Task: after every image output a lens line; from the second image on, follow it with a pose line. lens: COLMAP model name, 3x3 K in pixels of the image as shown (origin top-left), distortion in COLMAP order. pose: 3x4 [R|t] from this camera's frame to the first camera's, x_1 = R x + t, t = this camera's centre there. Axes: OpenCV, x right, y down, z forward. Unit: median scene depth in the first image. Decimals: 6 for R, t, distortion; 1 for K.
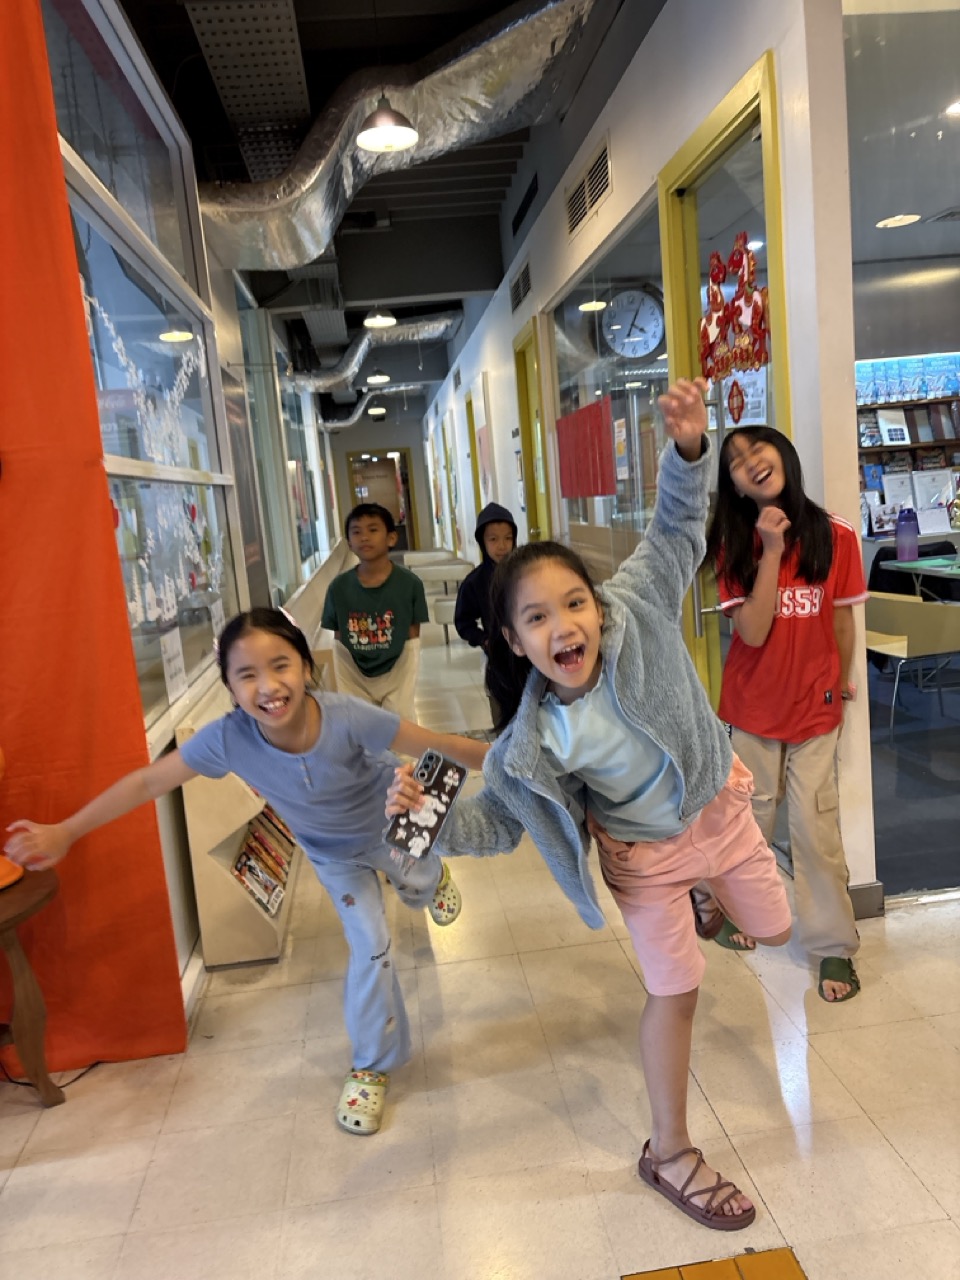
lens RADIAL K [[977.8, 0, 485.5], [0, 977.8, 633.7], [0, 0, 1]] dist [-0.016158, 0.007629]
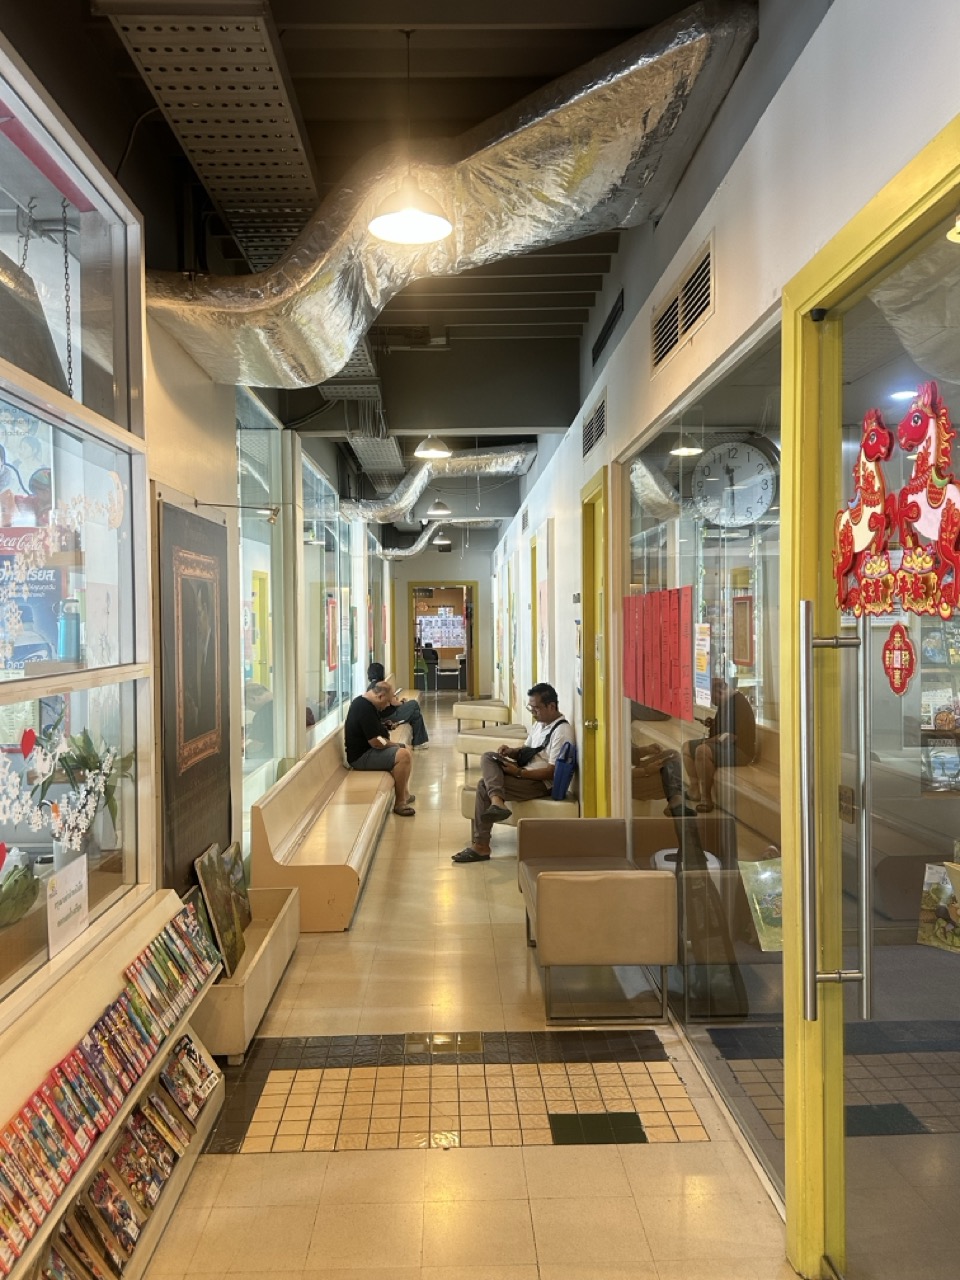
lens RADIAL K [[1006.2, 0, 472.2], [0, 1006.2, 647.1], [0, 0, 1]] dist [-0.011352, -0.026216]
pose [[0.991863, 0.086444, -0.093458, 0.032455], [-0.096218, 0.989731, -0.105709, -0.086329], [0.083360, 0.113841, 0.989996, 0.210128]]
